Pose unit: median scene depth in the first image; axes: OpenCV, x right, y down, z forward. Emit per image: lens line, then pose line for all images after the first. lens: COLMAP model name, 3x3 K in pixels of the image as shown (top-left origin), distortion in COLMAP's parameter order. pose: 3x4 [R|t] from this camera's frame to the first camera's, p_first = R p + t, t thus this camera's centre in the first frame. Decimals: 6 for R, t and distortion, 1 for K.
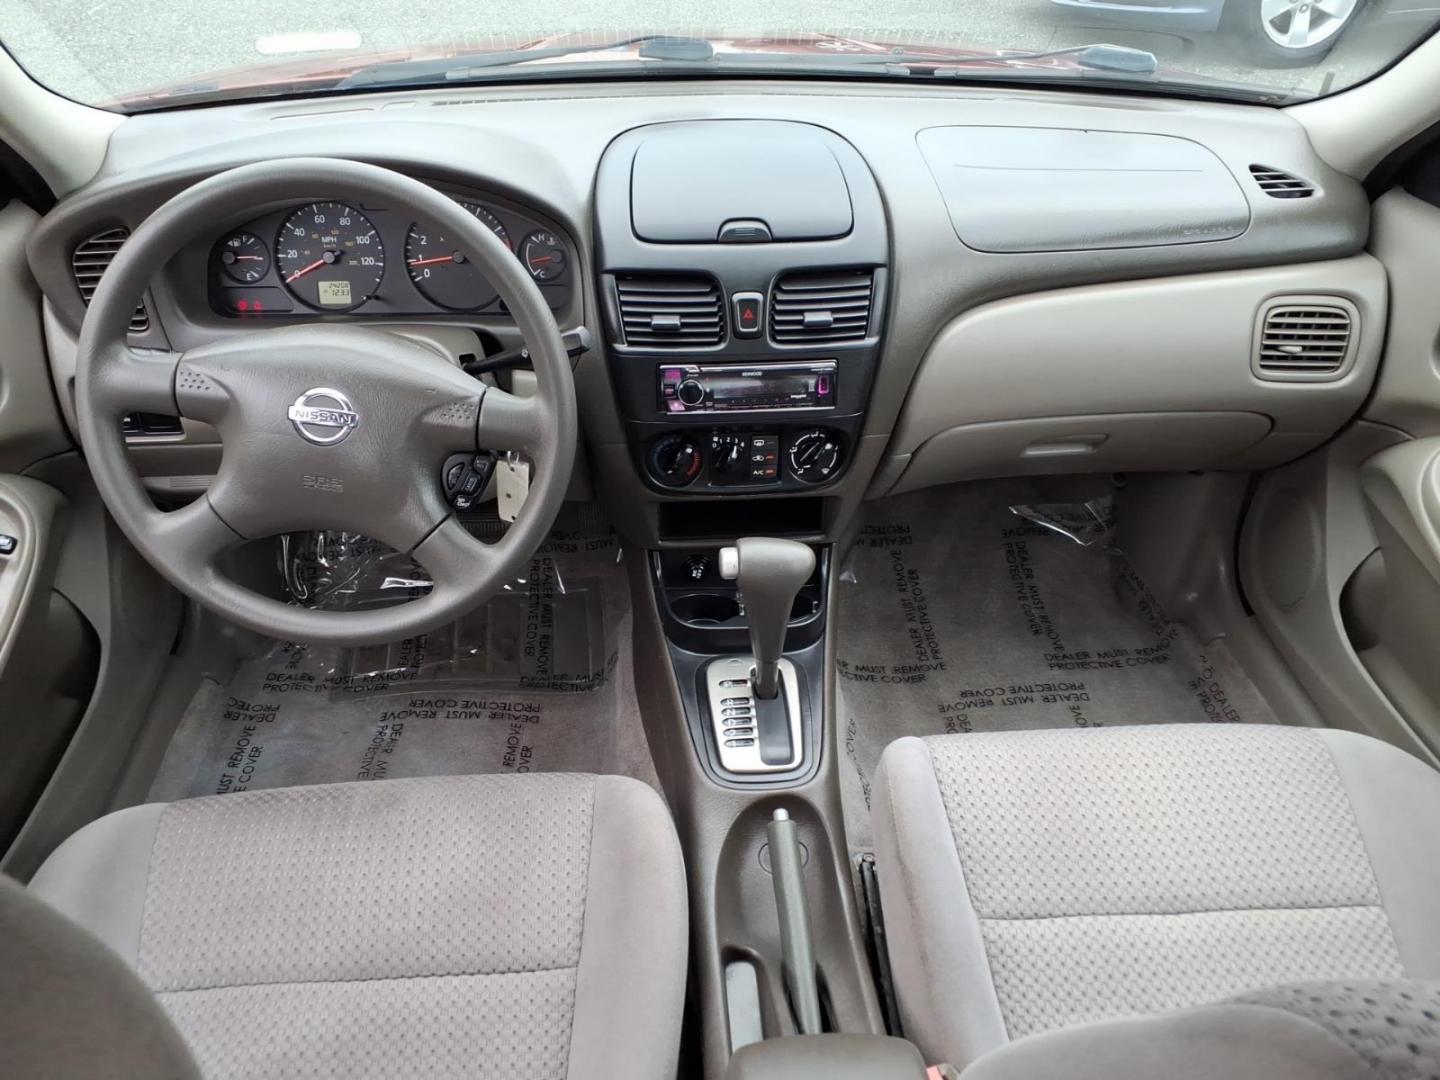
lens RADIAL K [[1157.9, 0, 720.0], [0, 1157.9, 540.0], [0, 0, 1]] dist [0.147796, 0.001032]
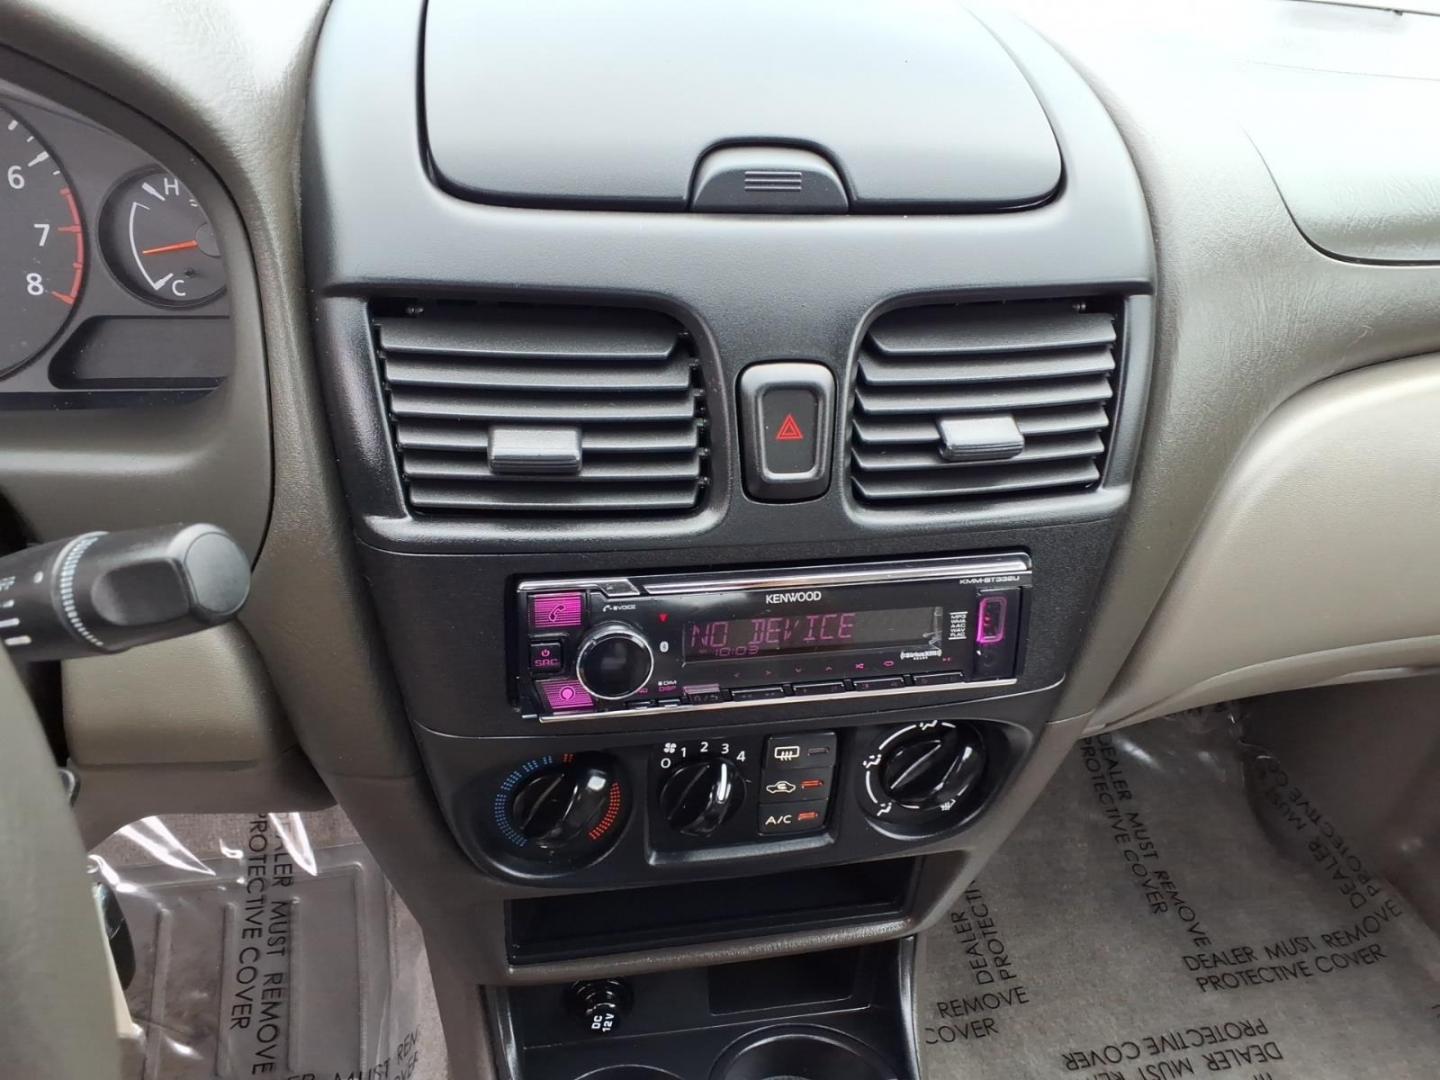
lens RADIAL K [[1133.9, 0, 720.0], [0, 1133.9, 540.0], [0, 0, 1]] dist [0.042076, 0.001431]
pose [[0.988375, -0.012721, 0.151499, -0.043349], [0.011137, 0.999874, 0.011300, -0.163105], [-0.151624, -0.009481, 0.988393, 0.673614]]
